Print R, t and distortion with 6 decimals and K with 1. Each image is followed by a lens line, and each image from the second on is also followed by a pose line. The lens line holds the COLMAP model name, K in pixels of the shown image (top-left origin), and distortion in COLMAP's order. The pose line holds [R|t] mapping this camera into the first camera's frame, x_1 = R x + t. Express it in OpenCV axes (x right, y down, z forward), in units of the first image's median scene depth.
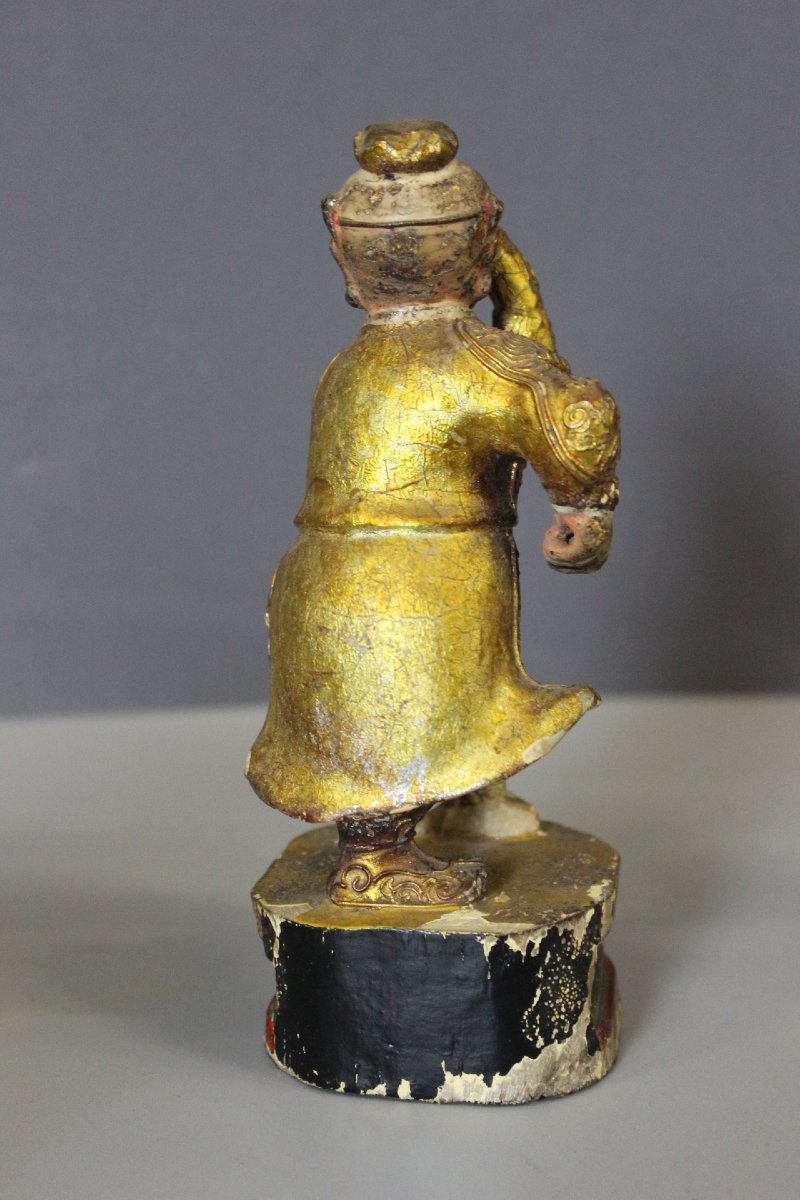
lens RADIAL K [[1969.4, 0, 401.1], [0, 1969.4, 600.5], [0, 0, 1]] dist [-0.028468, 0.000000]
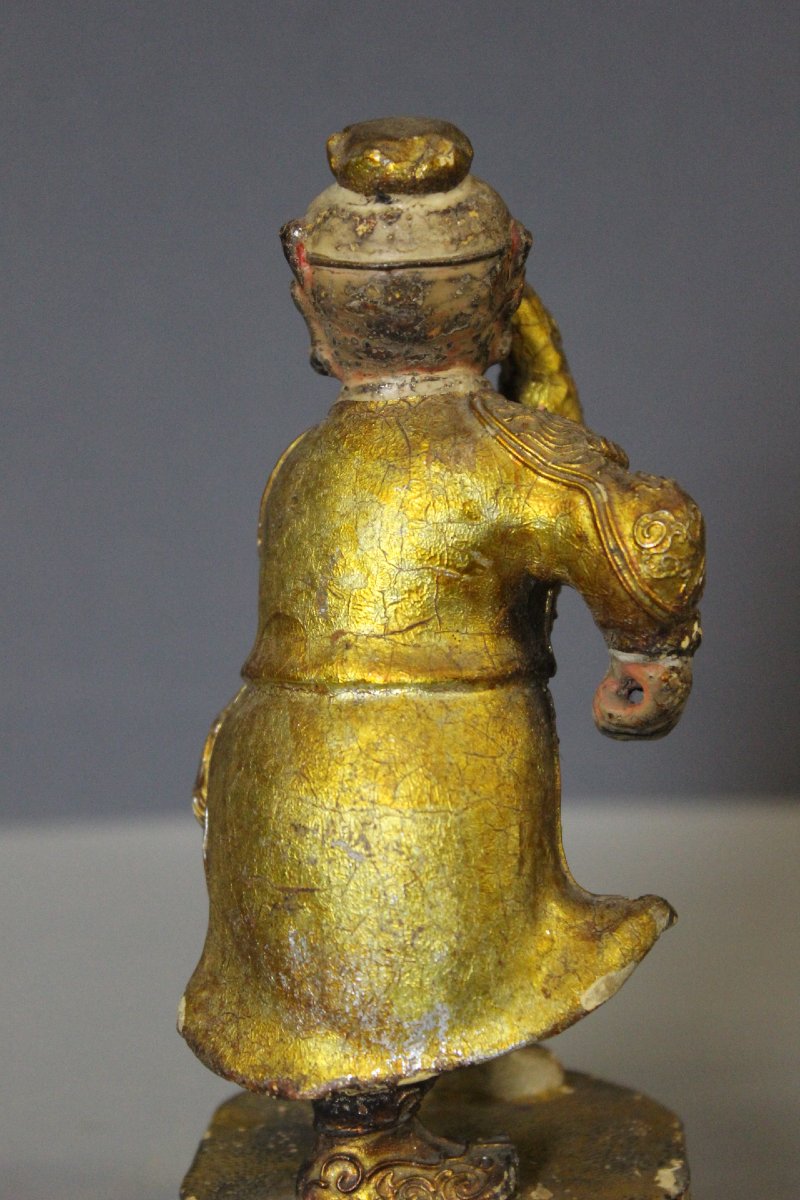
lens RADIAL K [[2615.0, 0, 399.6], [0, 2615.0, 600.0], [0, 0, 1]] dist [0.035635, 0.000000]
pose [[0.993860, -0.011482, 0.110045, -0.106359], [0.014519, 0.999534, -0.026839, -0.042056], [-0.109686, 0.028272, 0.993564, 0.048439]]
